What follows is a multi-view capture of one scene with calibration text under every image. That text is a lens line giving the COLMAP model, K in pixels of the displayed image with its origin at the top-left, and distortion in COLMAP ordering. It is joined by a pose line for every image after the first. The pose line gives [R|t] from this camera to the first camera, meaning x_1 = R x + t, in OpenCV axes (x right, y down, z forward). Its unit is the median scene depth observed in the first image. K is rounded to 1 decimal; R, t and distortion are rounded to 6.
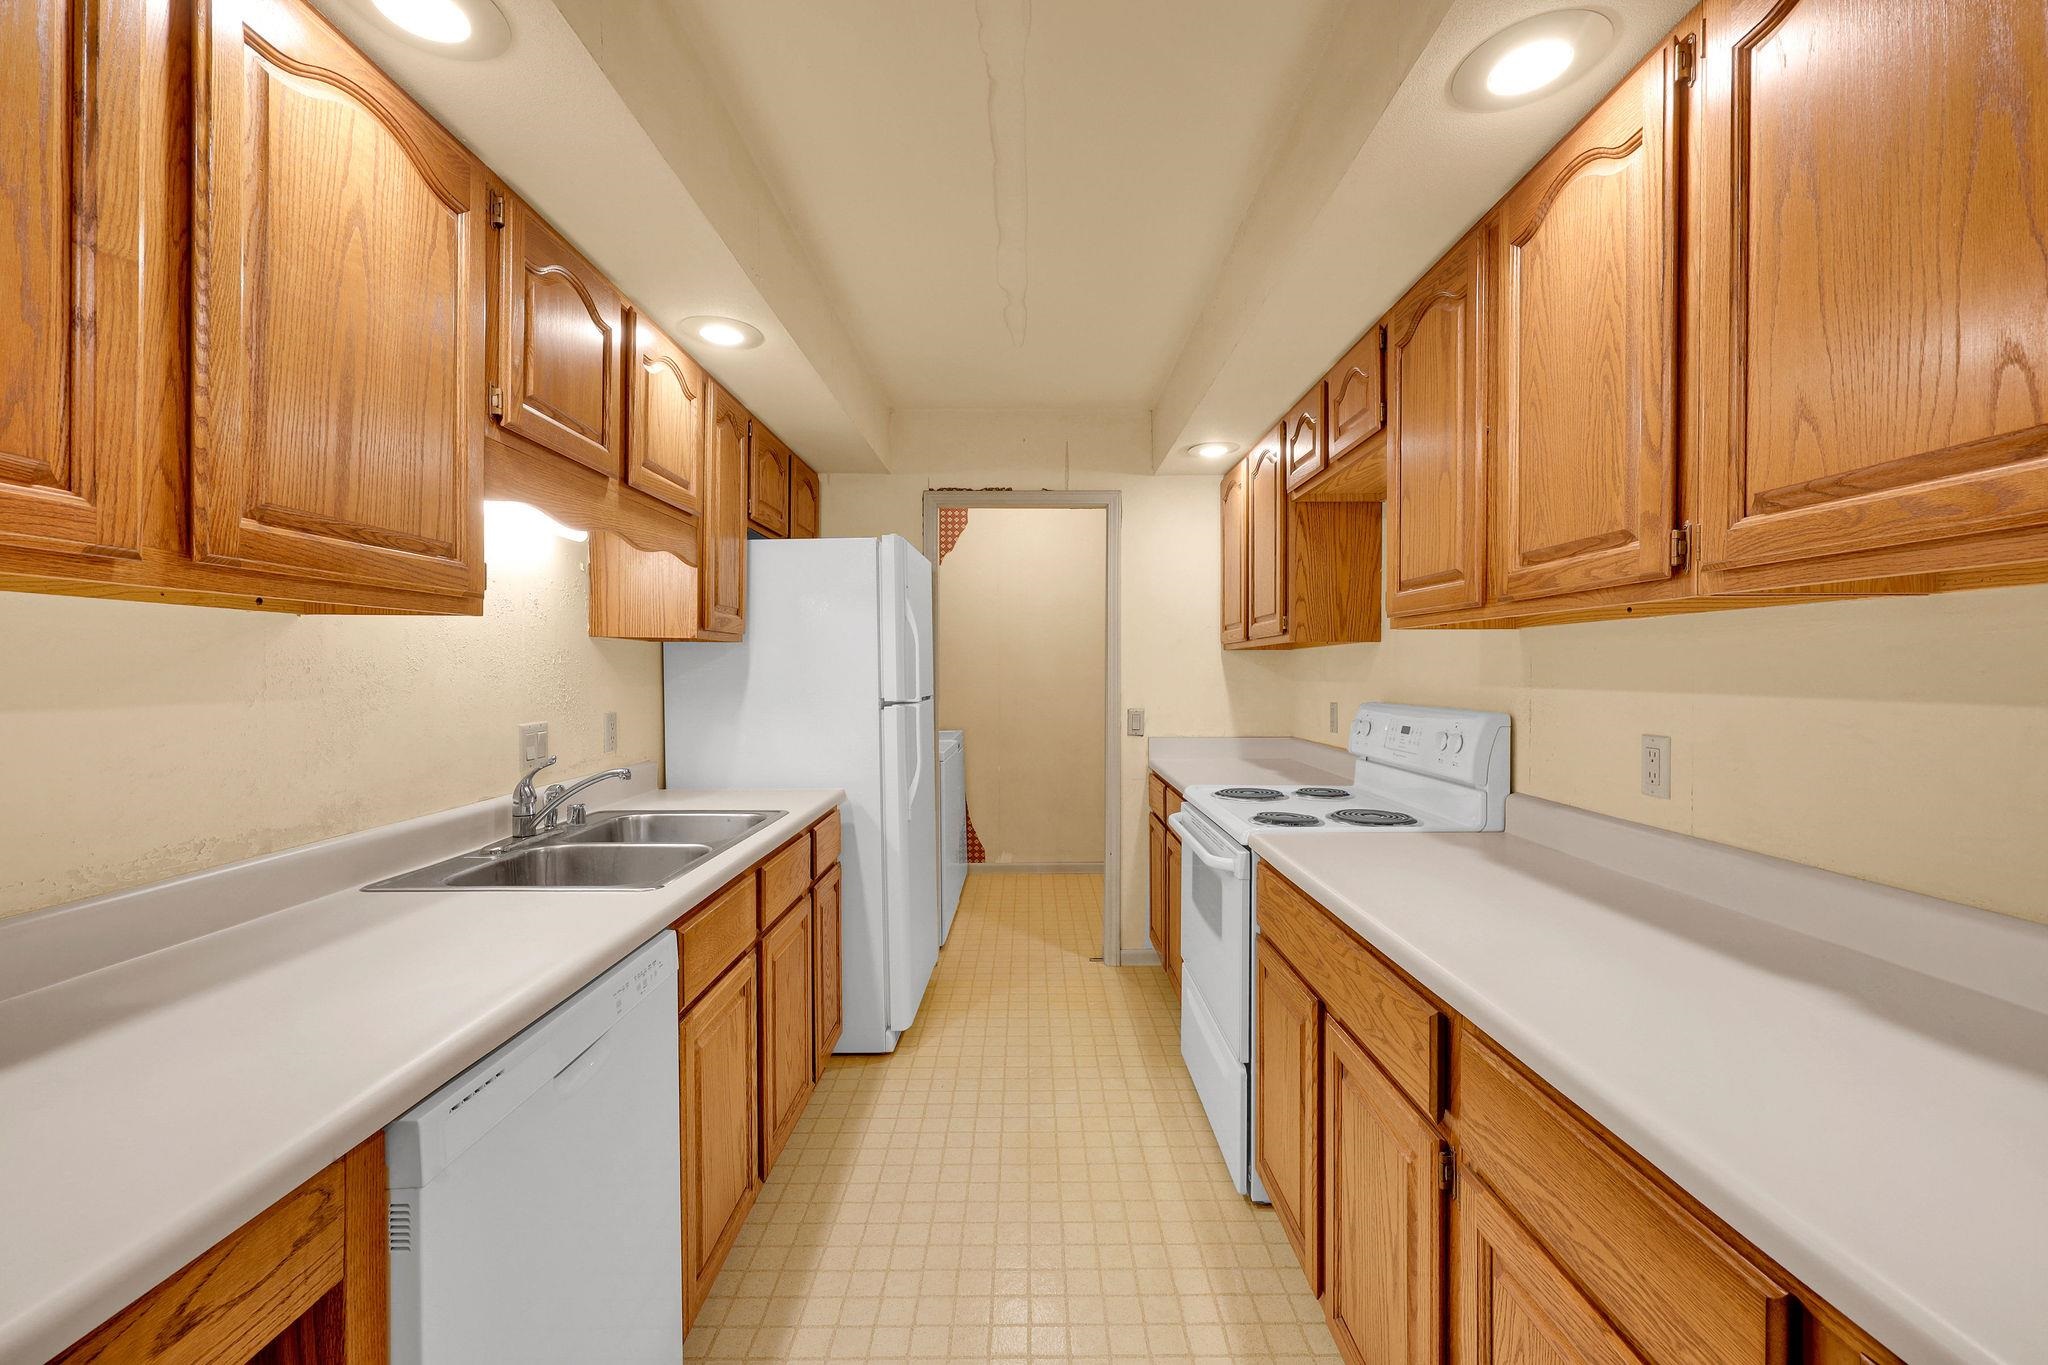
lens RADIAL K [[835.7, 0, 1030.7], [0, 835.7, 678.0], [0, 0, 1]] dist [0.000126, 0.000064]
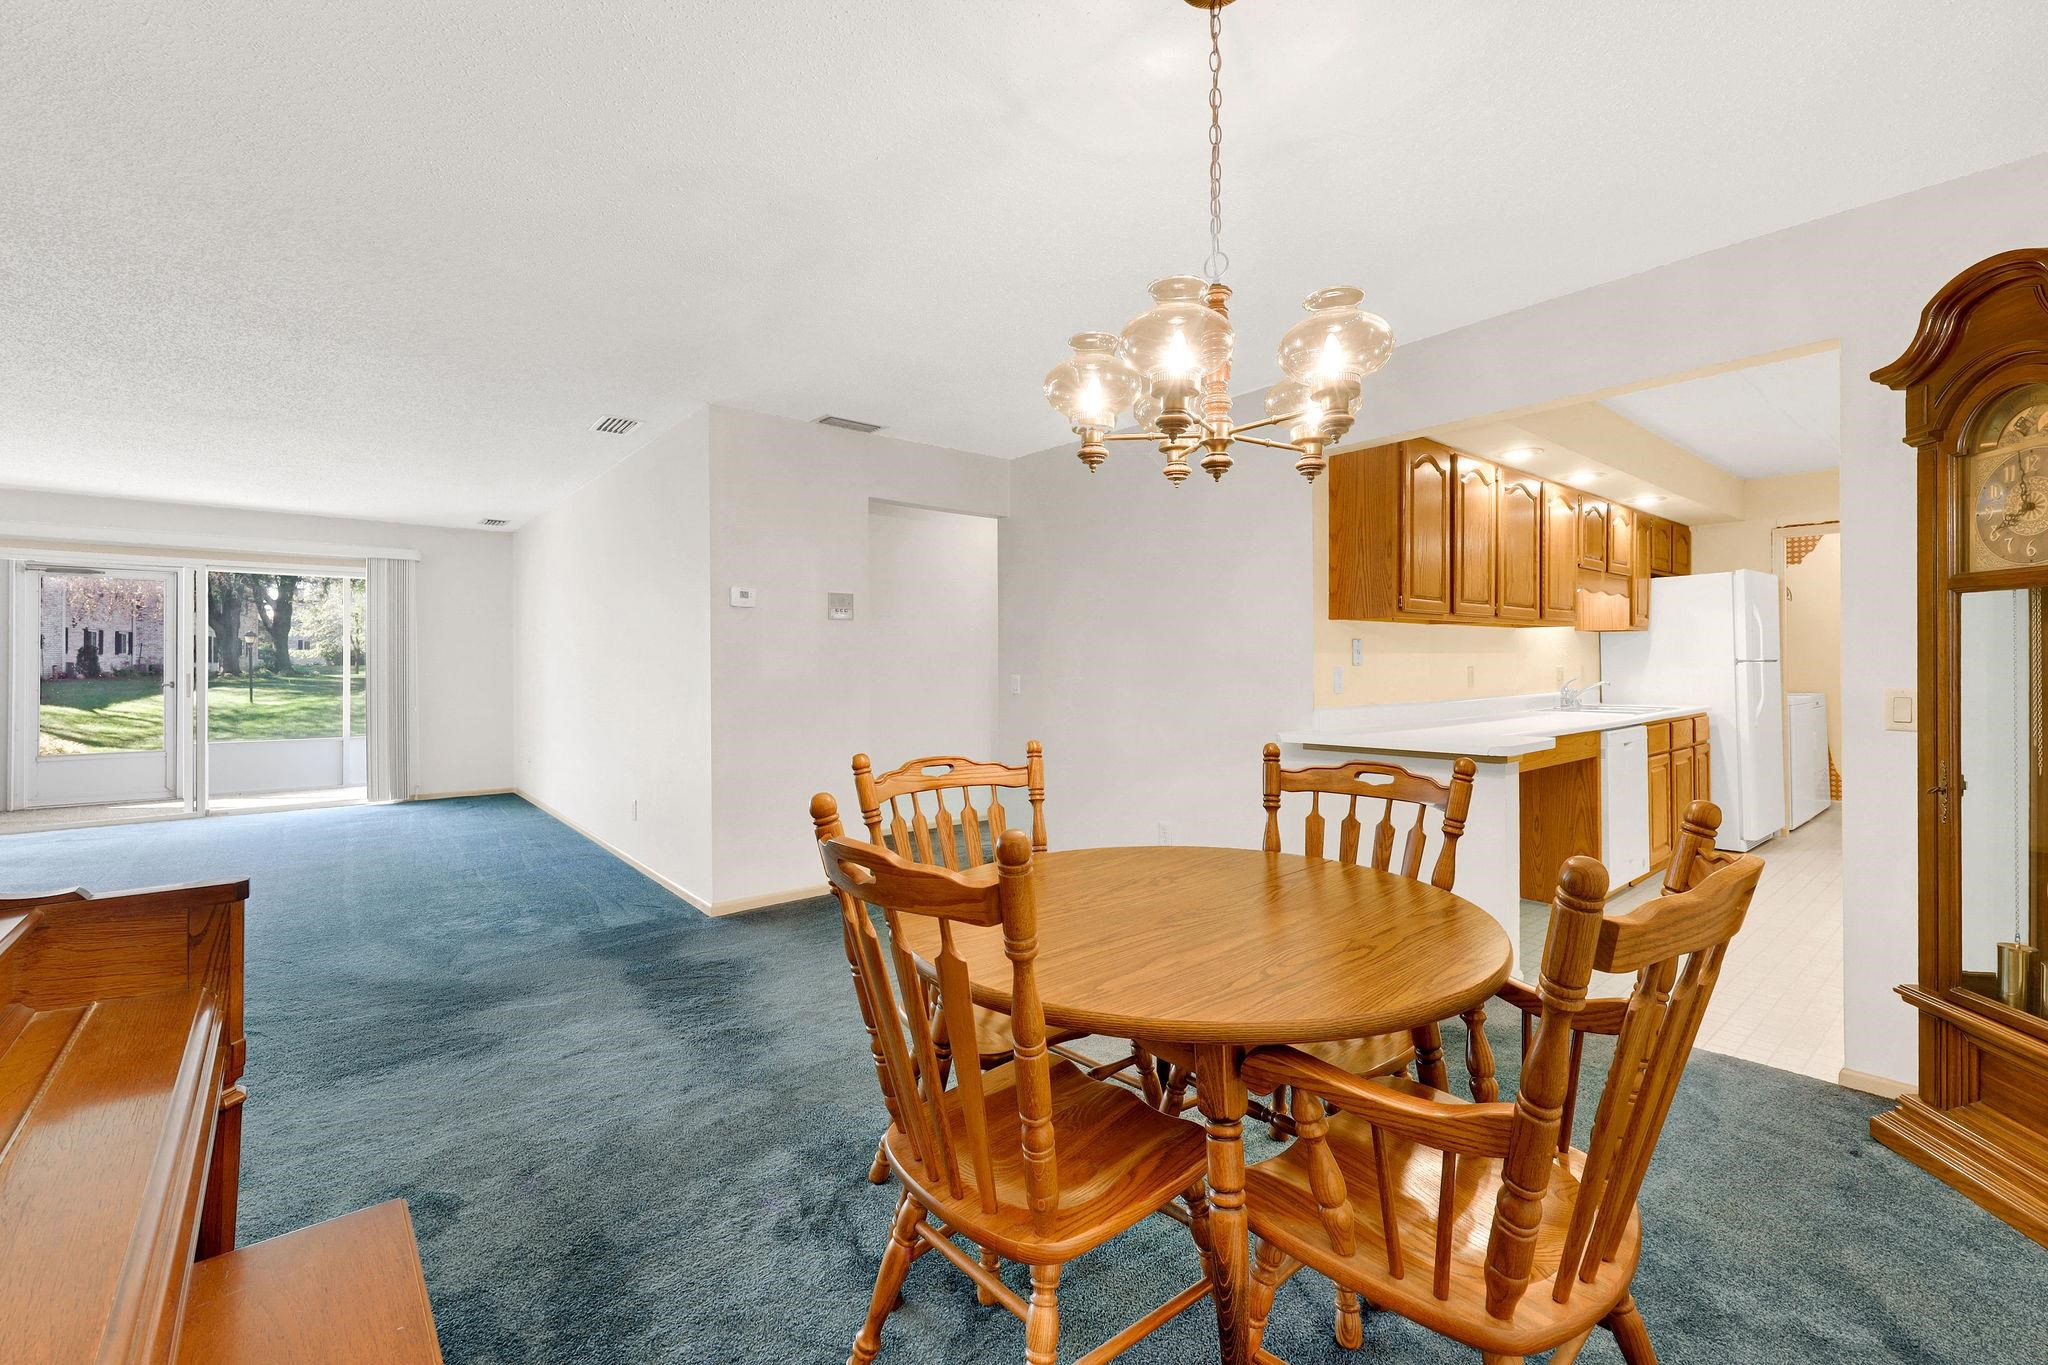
lens RADIAL K [[879.2, 0, 1029.2], [0, 879.2, 659.4], [0, 0, 1]] dist [0.001456, 0.000226]
pose [[0.644778, -0.006163, -0.764345, 0.353653], [0.000643, 0.999972, -0.007520, 0.047960], [0.764370, 0.004357, 0.644764, -1.699657]]
